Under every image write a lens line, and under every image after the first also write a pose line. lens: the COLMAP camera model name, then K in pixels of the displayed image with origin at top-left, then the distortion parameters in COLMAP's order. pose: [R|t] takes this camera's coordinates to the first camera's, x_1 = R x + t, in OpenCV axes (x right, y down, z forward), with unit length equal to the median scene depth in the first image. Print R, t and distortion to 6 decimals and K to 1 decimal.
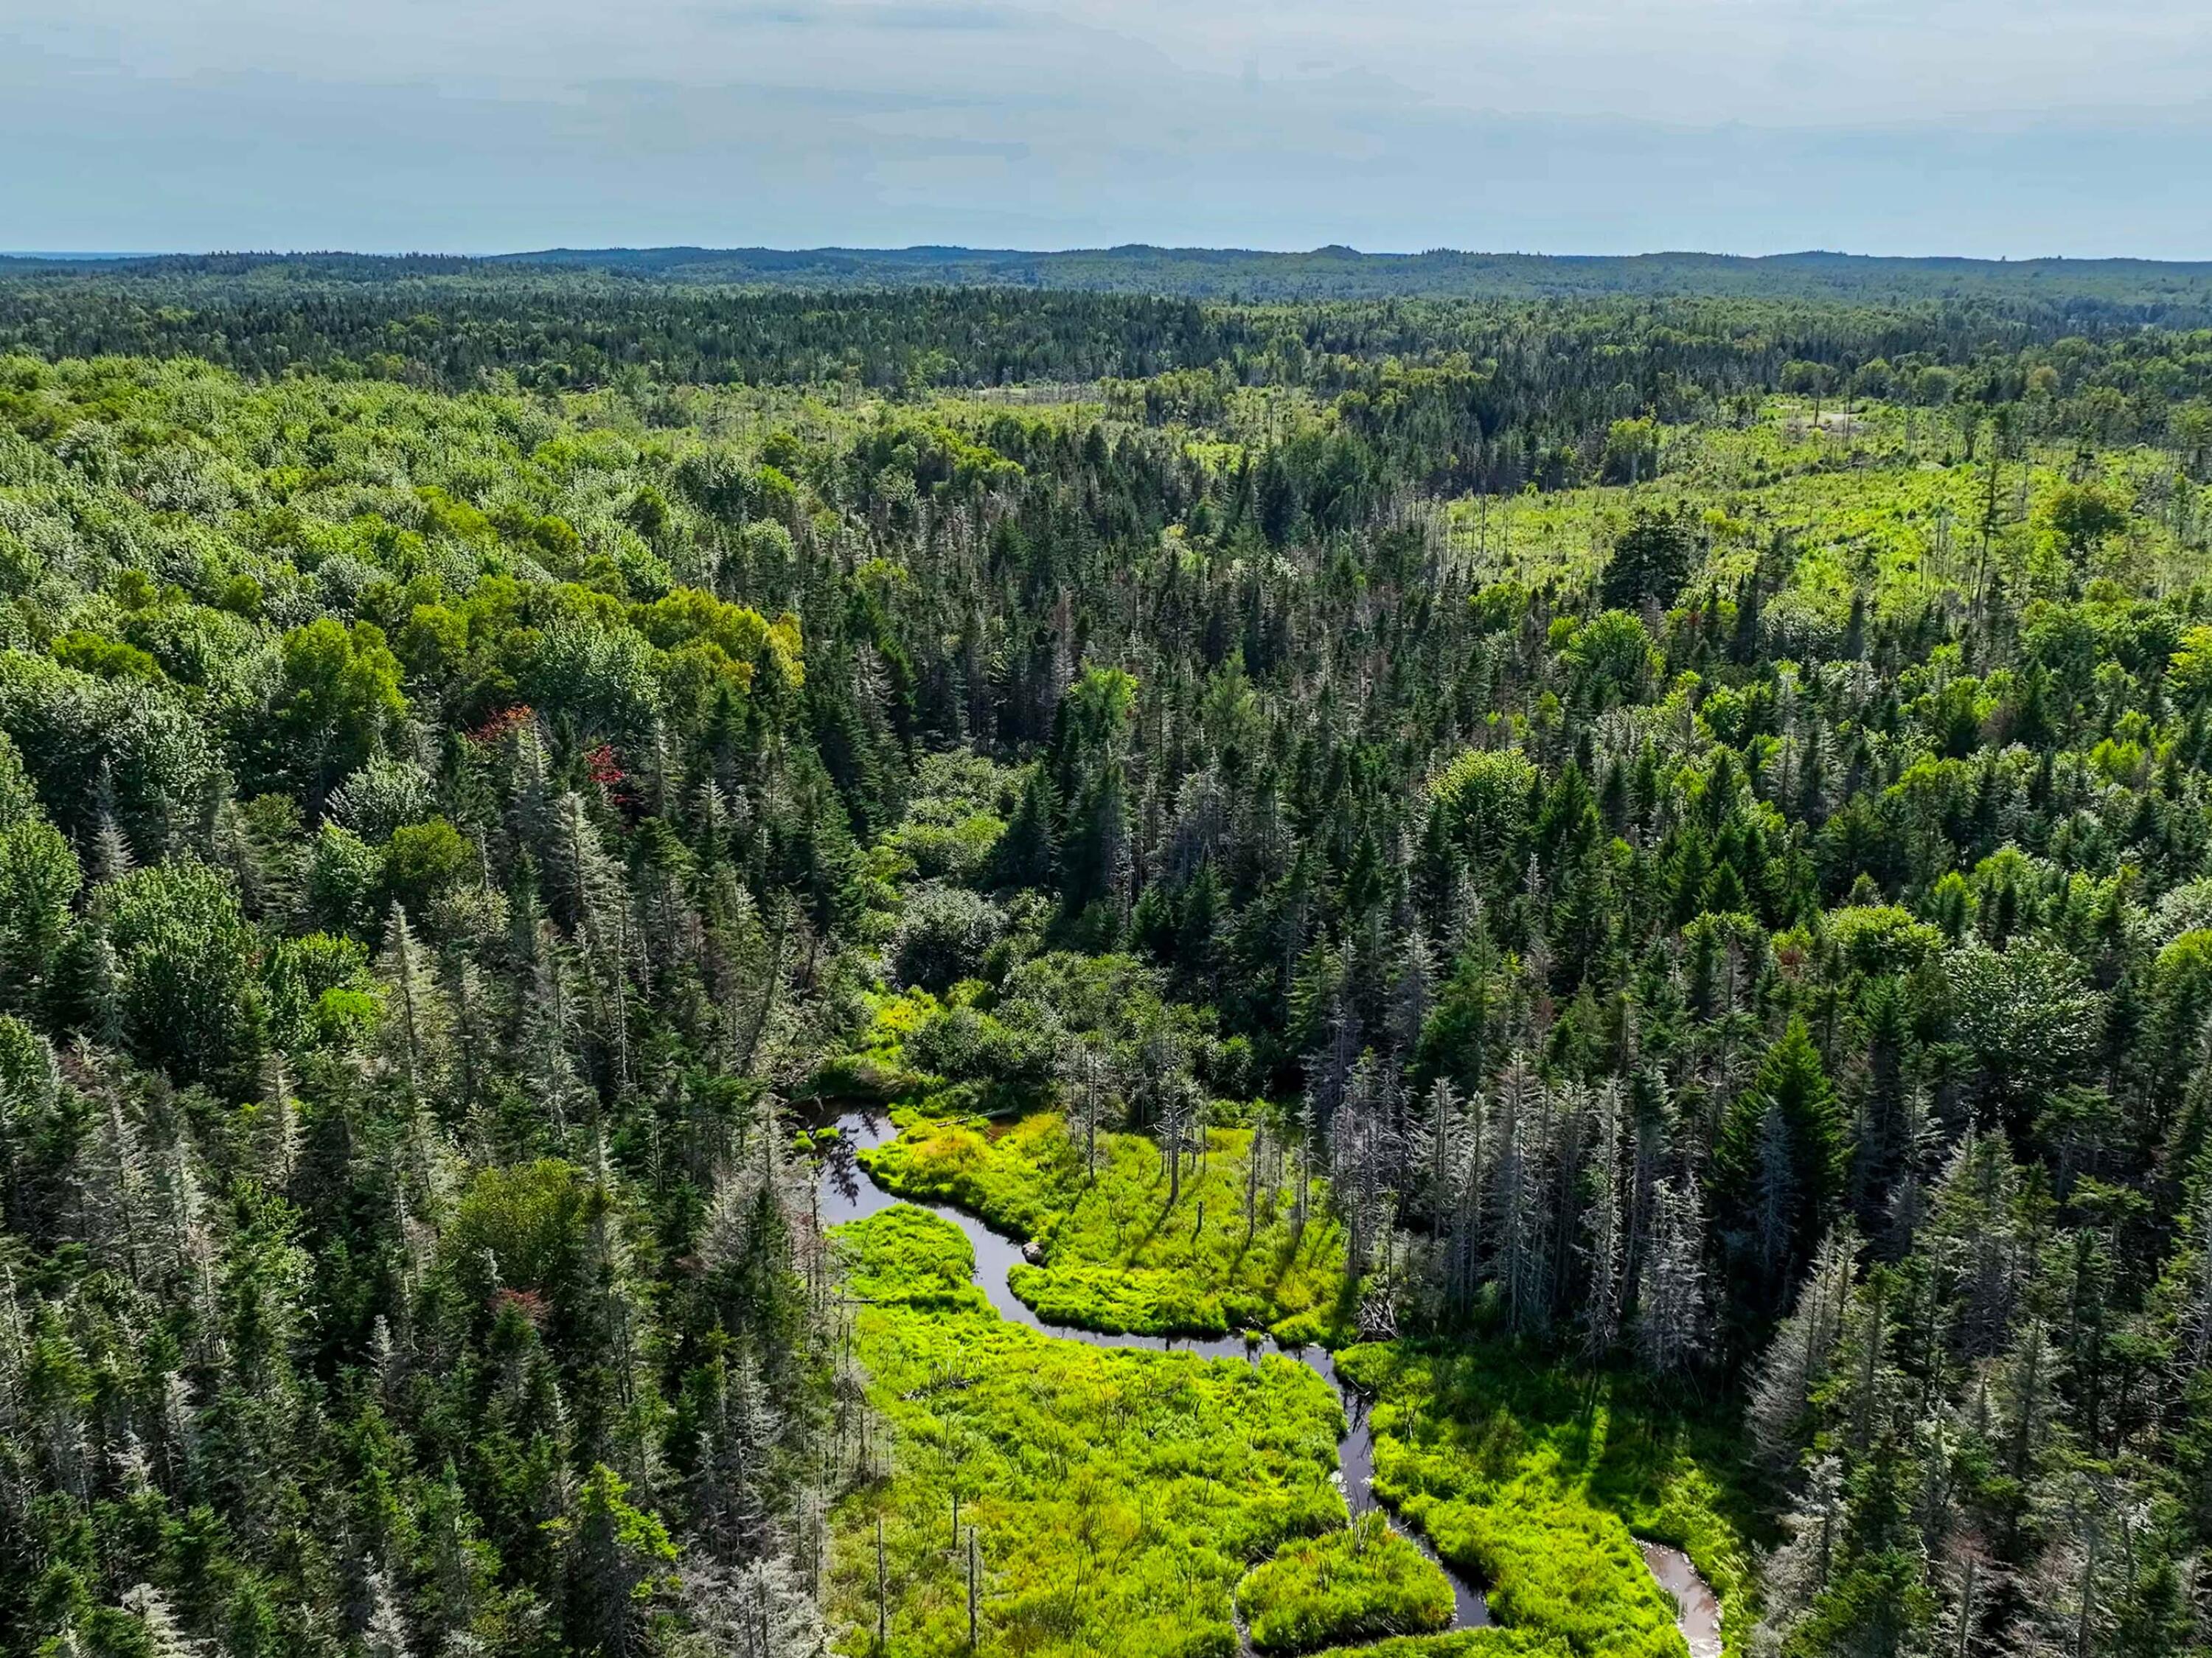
lens RADIAL K [[2116.0, 0, 1115.4], [0, 2116.0, 829.0], [0, 0, 1]] dist [-0.000072, 0.000000]
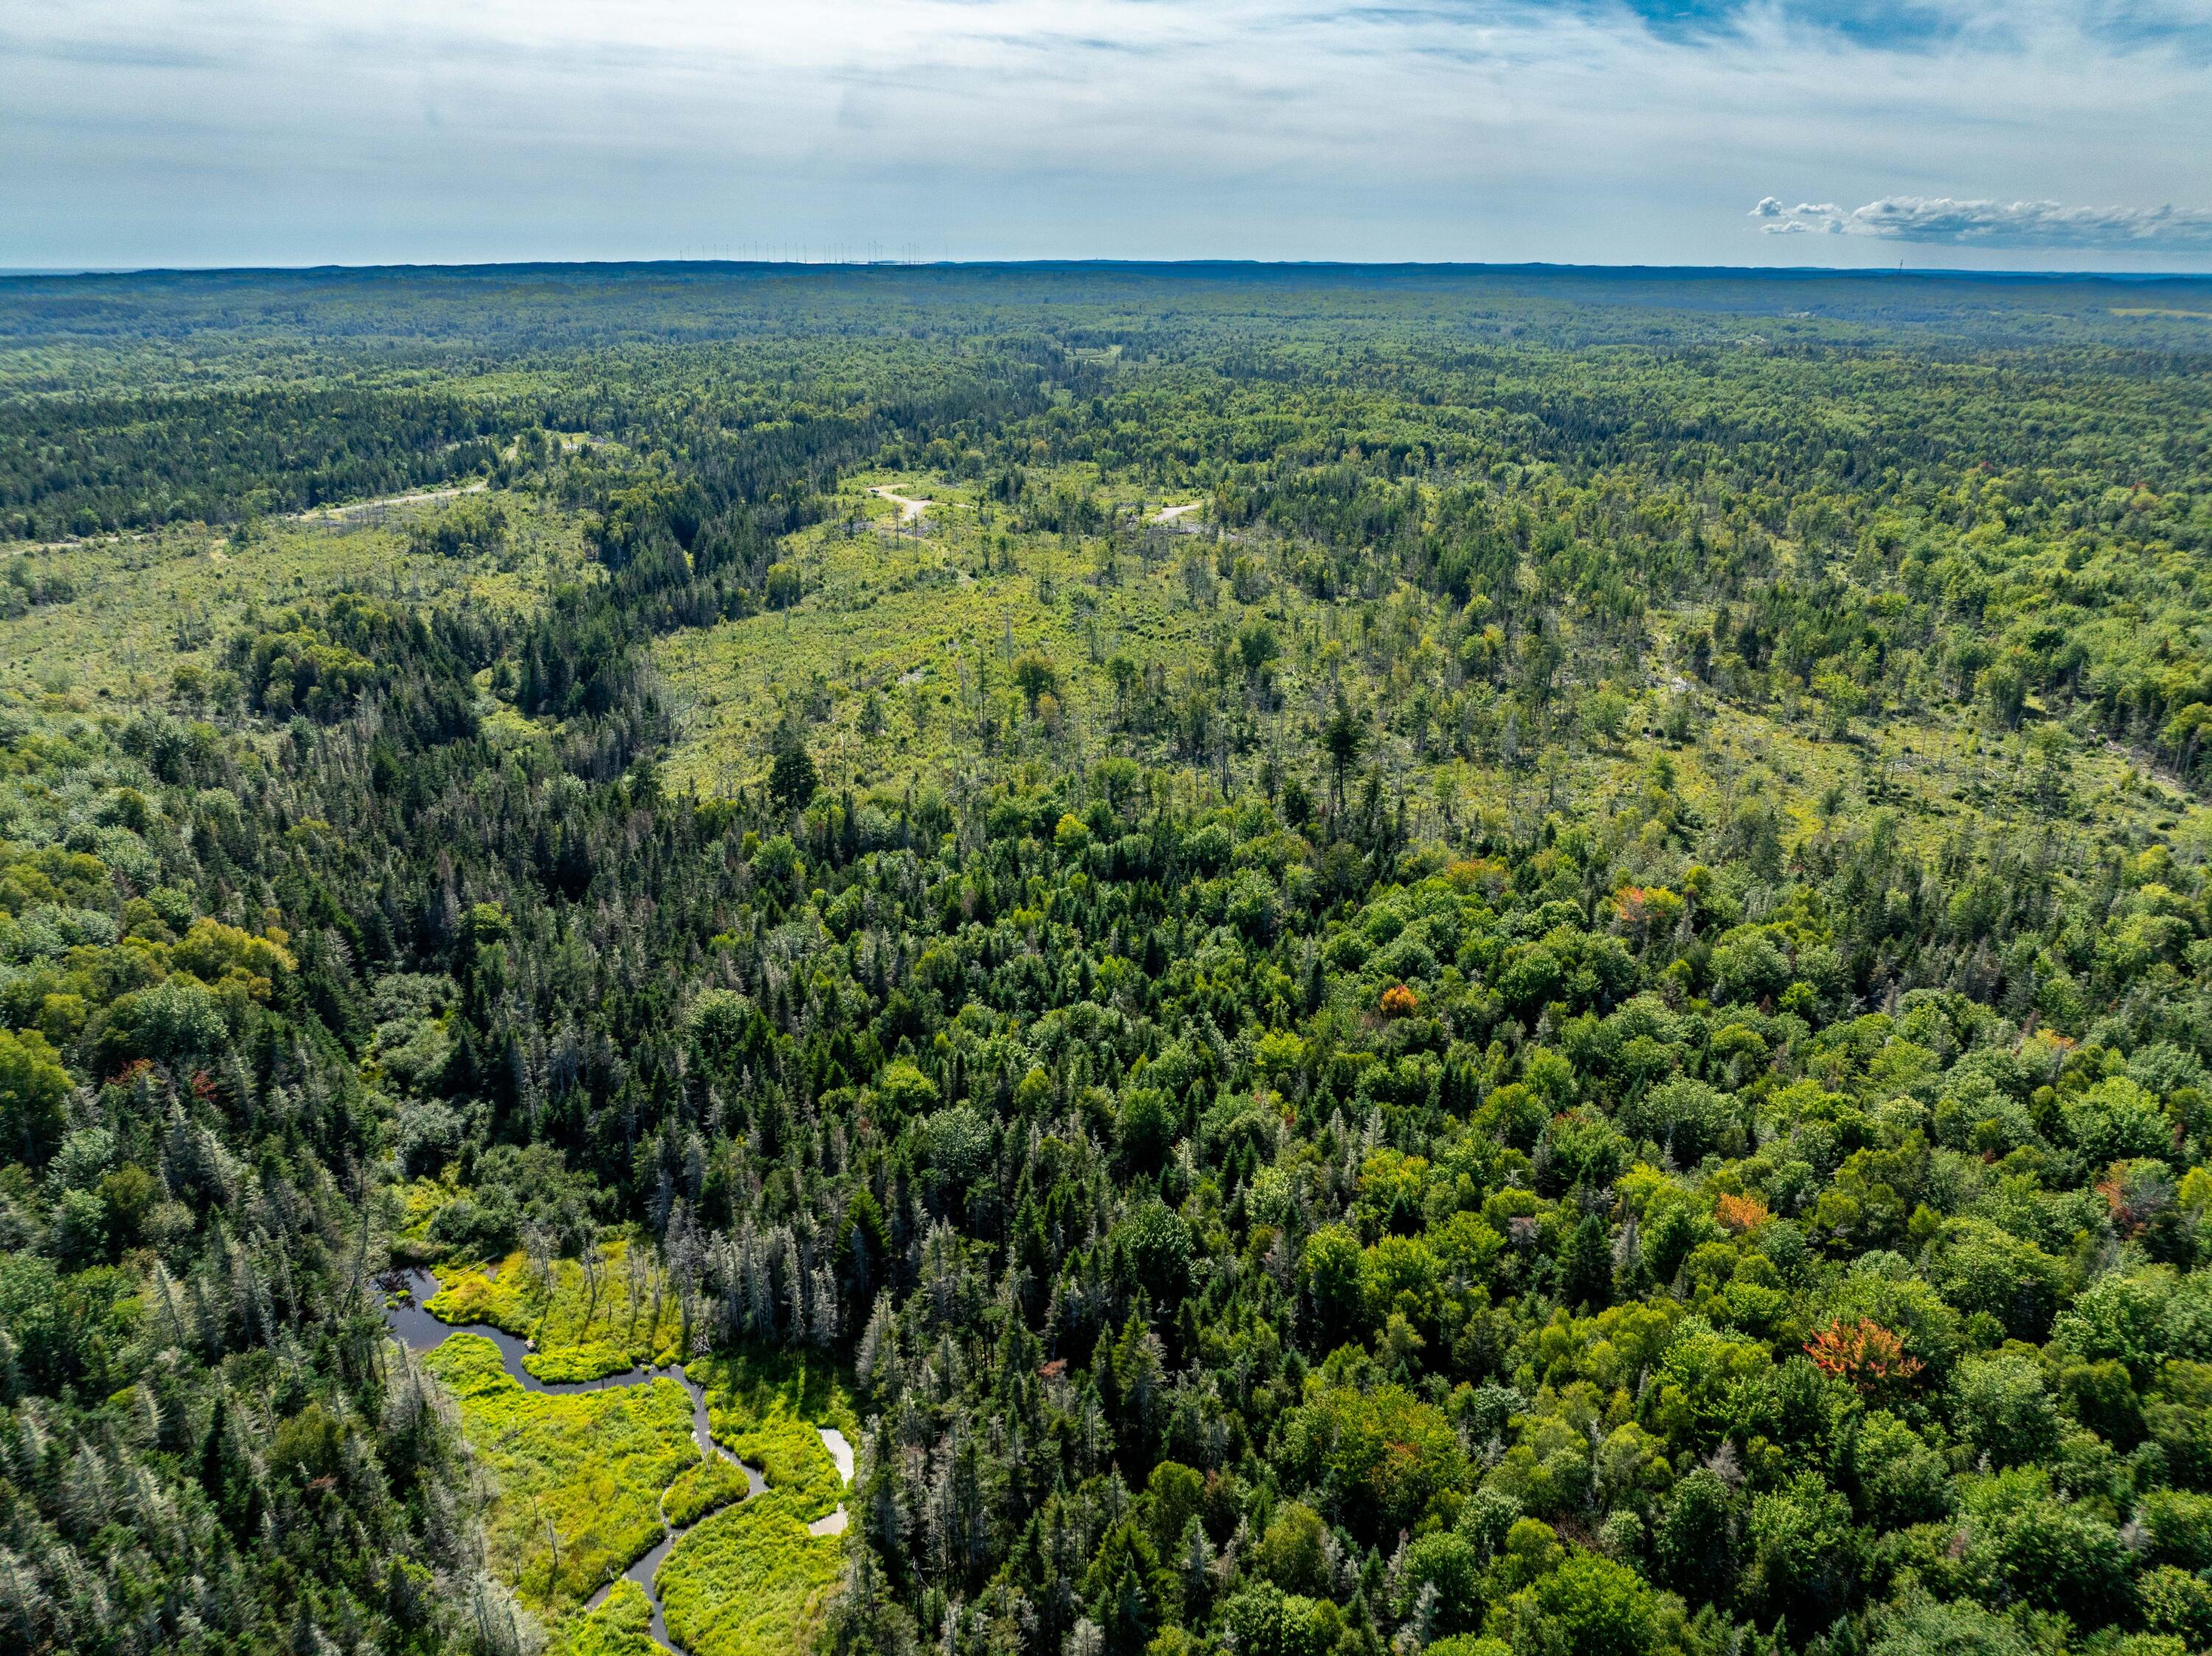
lens RADIAL K [[1534.4, 0, 1107.7], [0, 1534.4, 834.3], [0, 0, 1]] dist [-0.031396, -0.005661]
pose [[0.908318, -0.144900, 0.392381, -0.035491], [0.106140, 0.987221, 0.118863, -0.391747], [-0.404590, -0.066318, 0.912090, -0.534620]]
